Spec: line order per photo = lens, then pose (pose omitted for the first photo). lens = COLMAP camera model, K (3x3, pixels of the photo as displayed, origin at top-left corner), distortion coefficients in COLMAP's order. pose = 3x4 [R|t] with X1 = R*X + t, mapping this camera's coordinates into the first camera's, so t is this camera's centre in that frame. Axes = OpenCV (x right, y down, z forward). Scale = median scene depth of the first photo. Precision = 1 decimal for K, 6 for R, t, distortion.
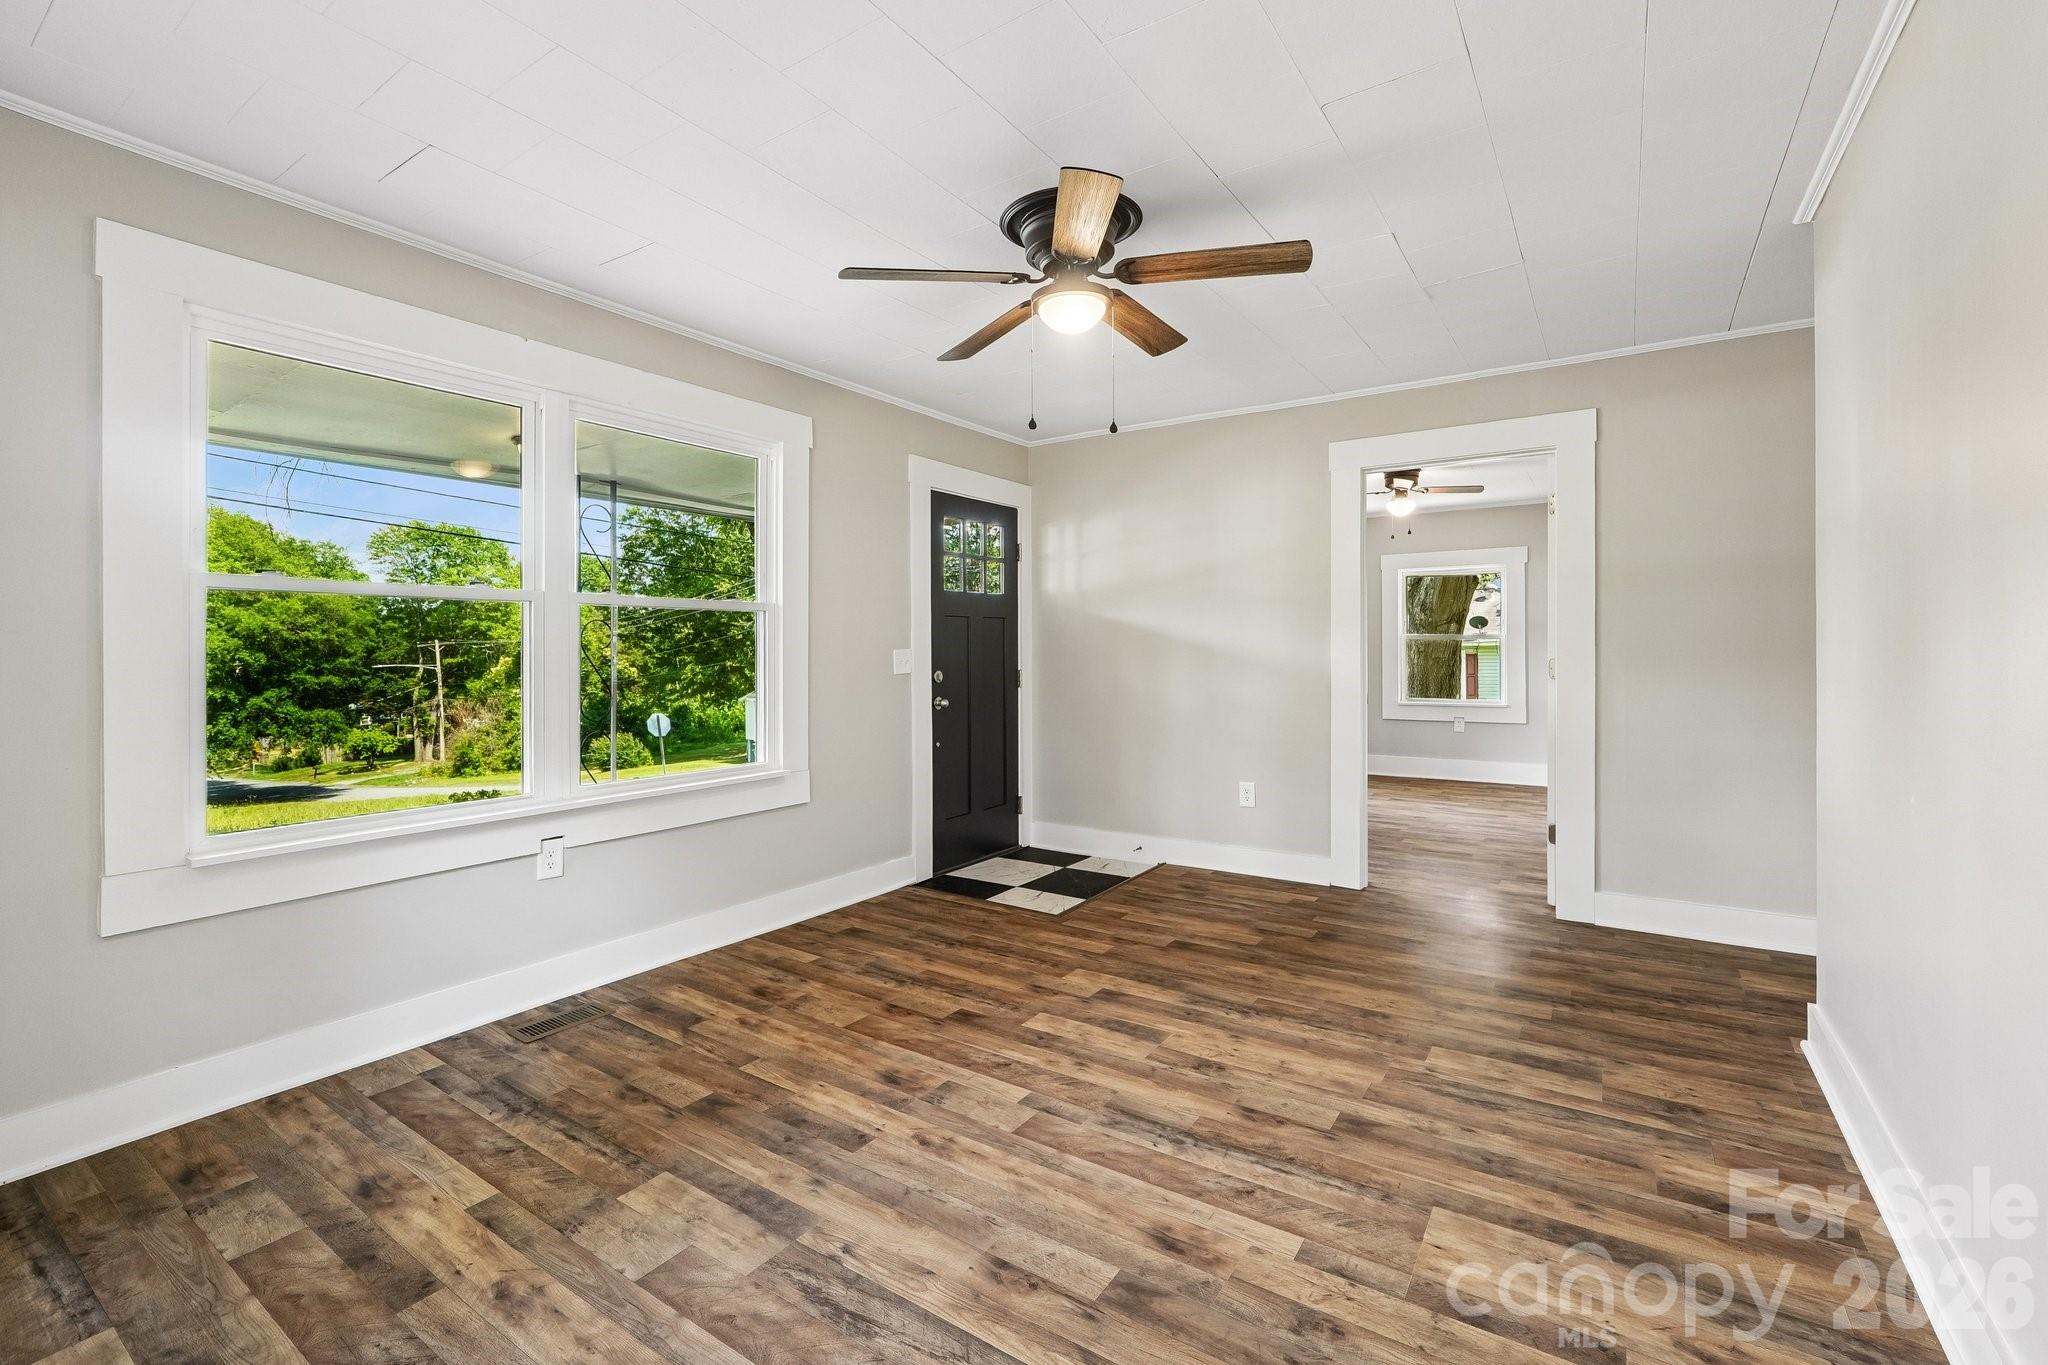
lens RADIAL K [[878.3, 0, 1026.2], [0, 878.3, 661.6], [0, 0, 1]] dist [-0.014085, 0.009095]
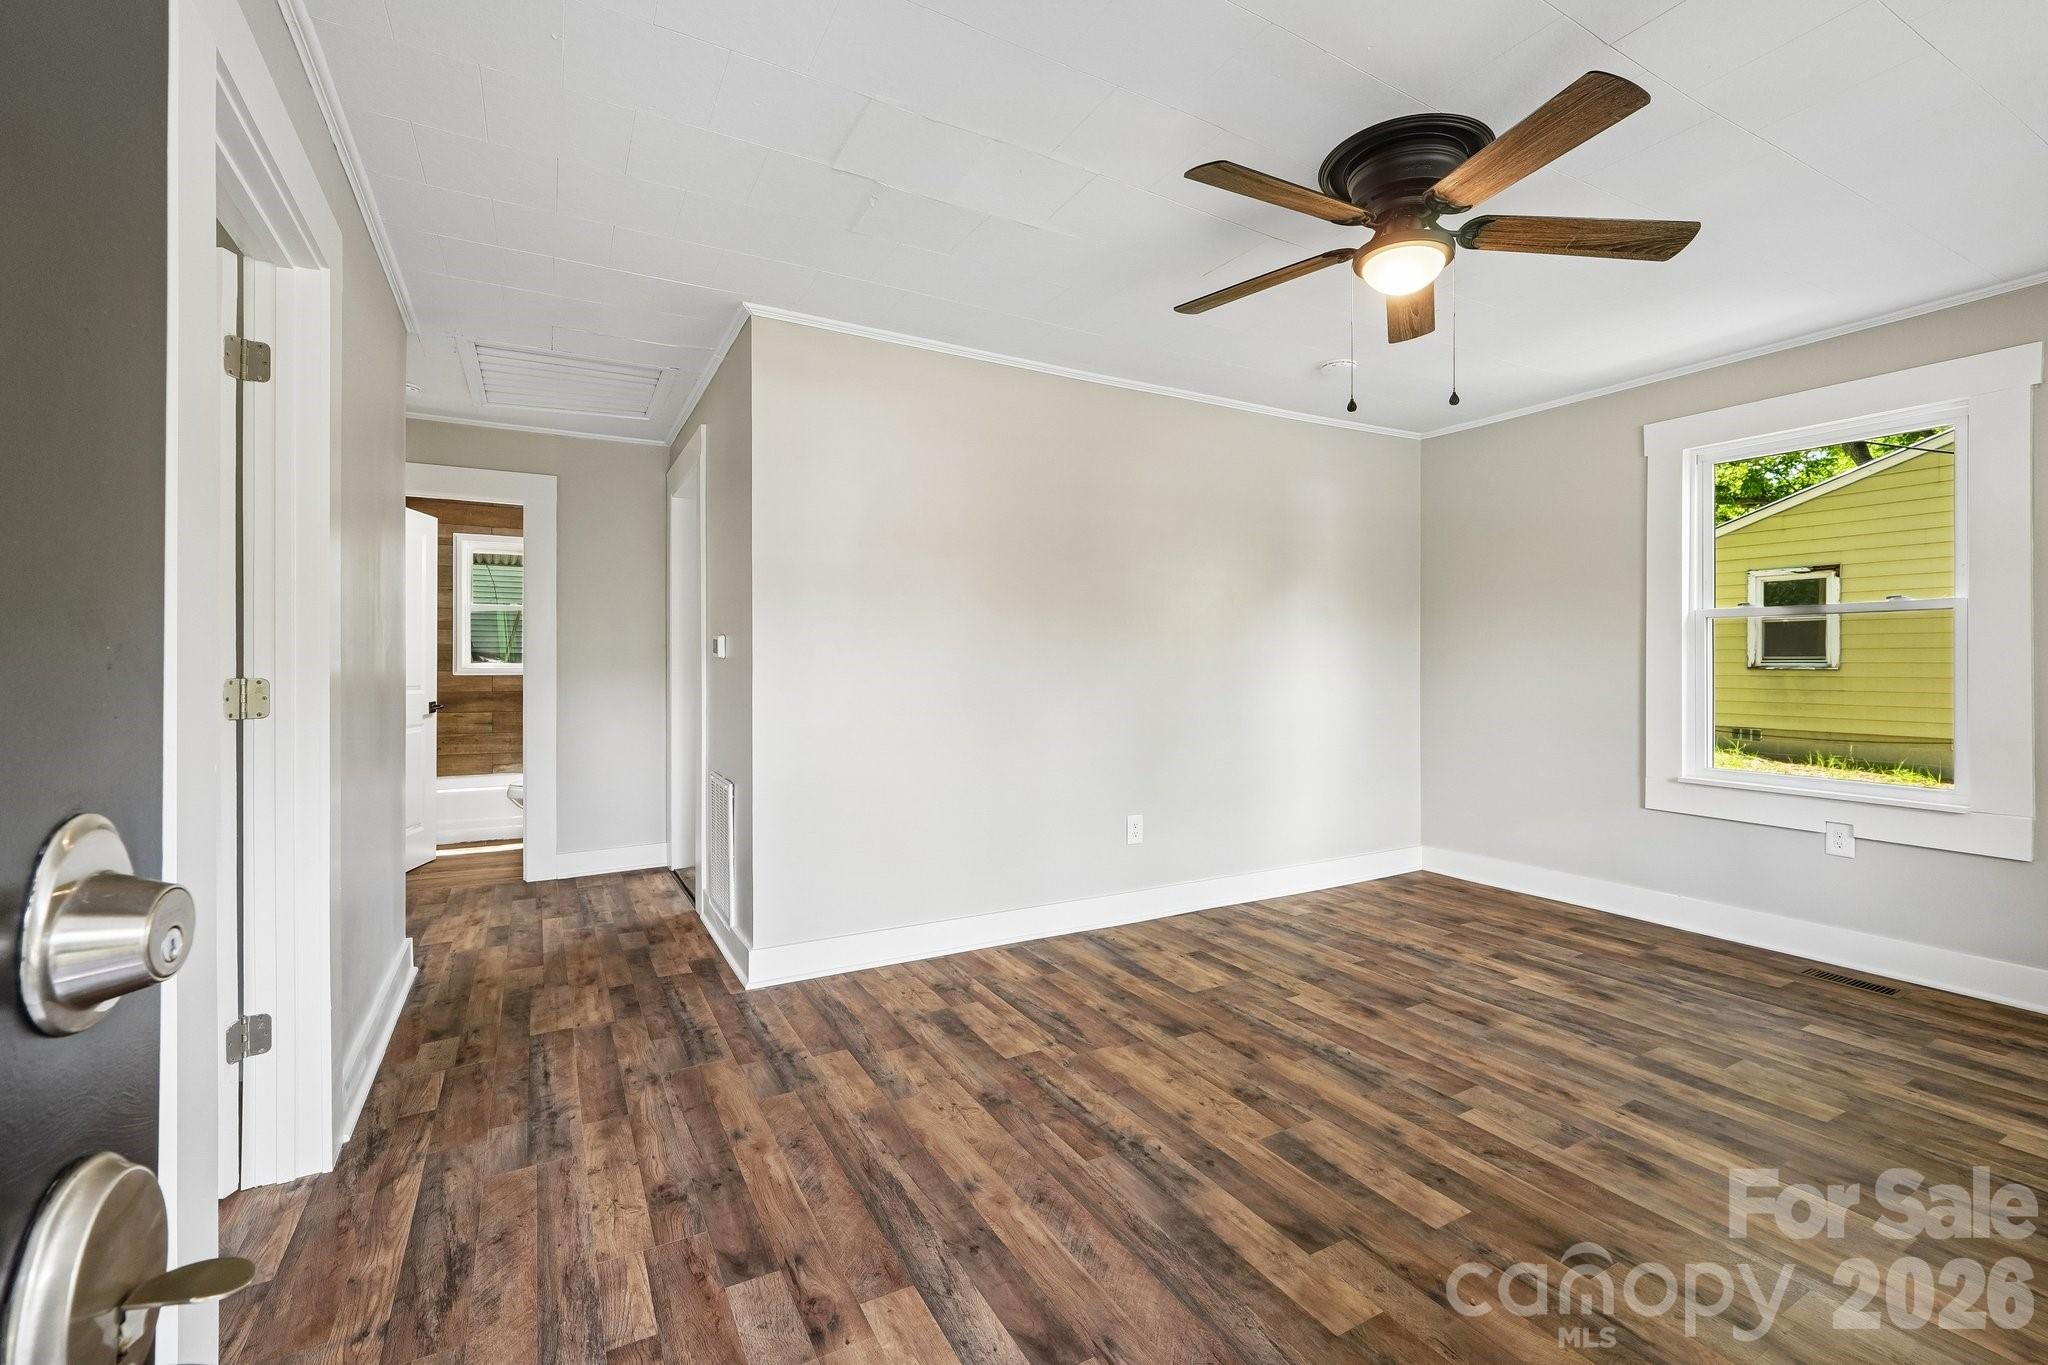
lens RADIAL K [[878.3, 0, 1026.2], [0, 878.3, 661.6], [0, 0, 1]] dist [-0.014085, 0.009095]
pose [[-0.893885, 0.007062, 0.448240, -0.004417], [0.009691, 0.999947, 0.003570, -0.014069], [-0.448191, 0.007535, -0.893906, 1.915953]]
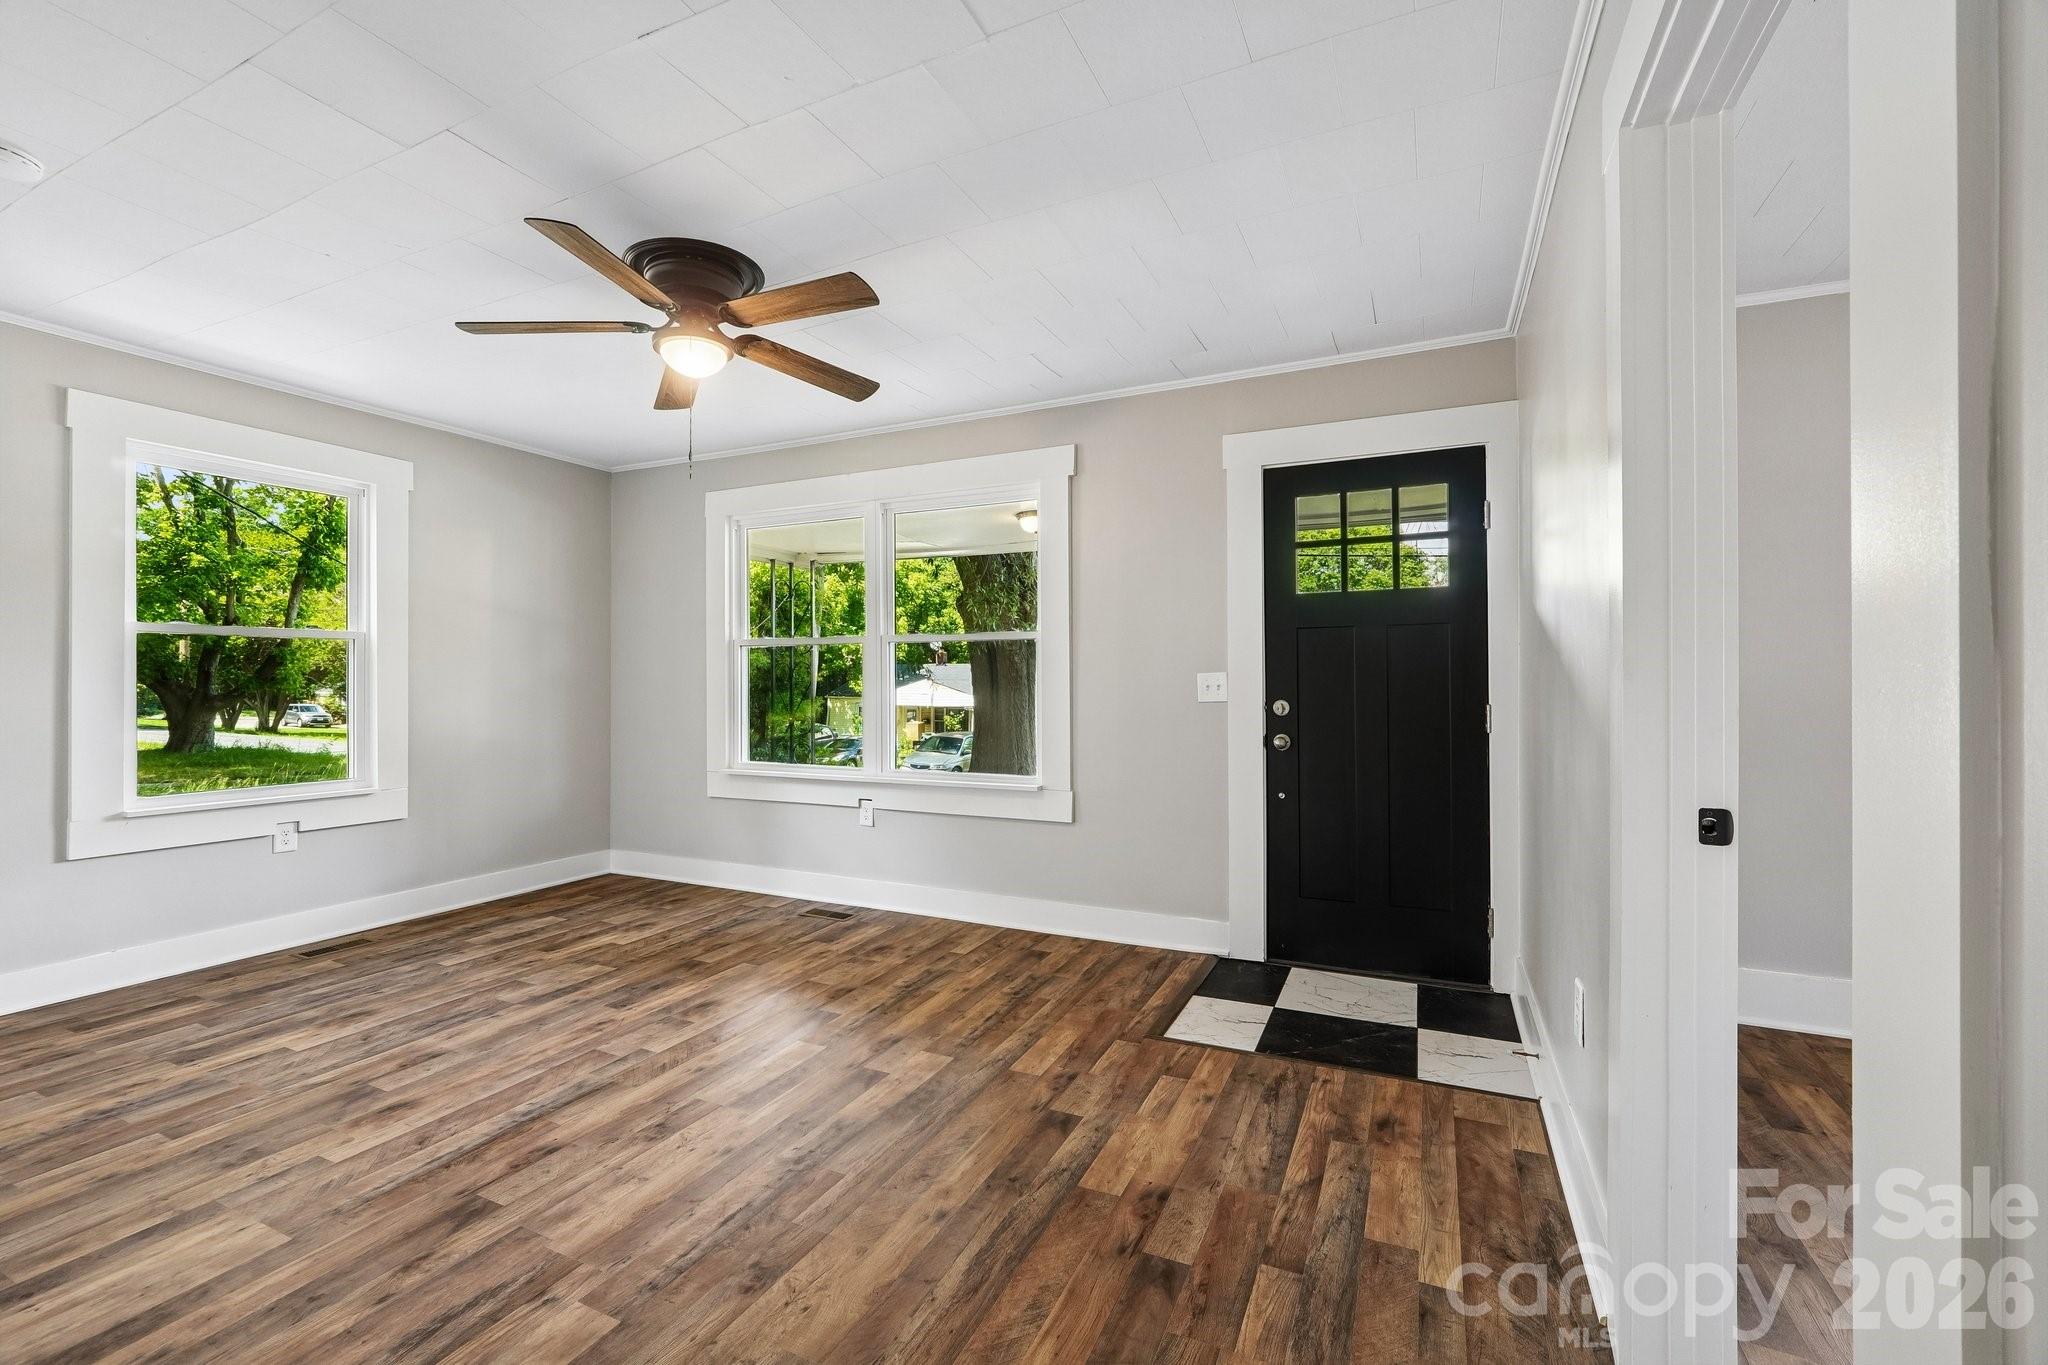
lens RADIAL K [[859.2, 0, 1024.0], [0, 859.2, 682.5], [0, 0, 1]] dist [-0.013841, 0.006378]
pose [[0.151503, 0.008232, -0.988423, 1.119620], [-0.009382, 0.999932, 0.006890, -0.014937], [0.988412, 0.008229, 0.151570, 1.211840]]
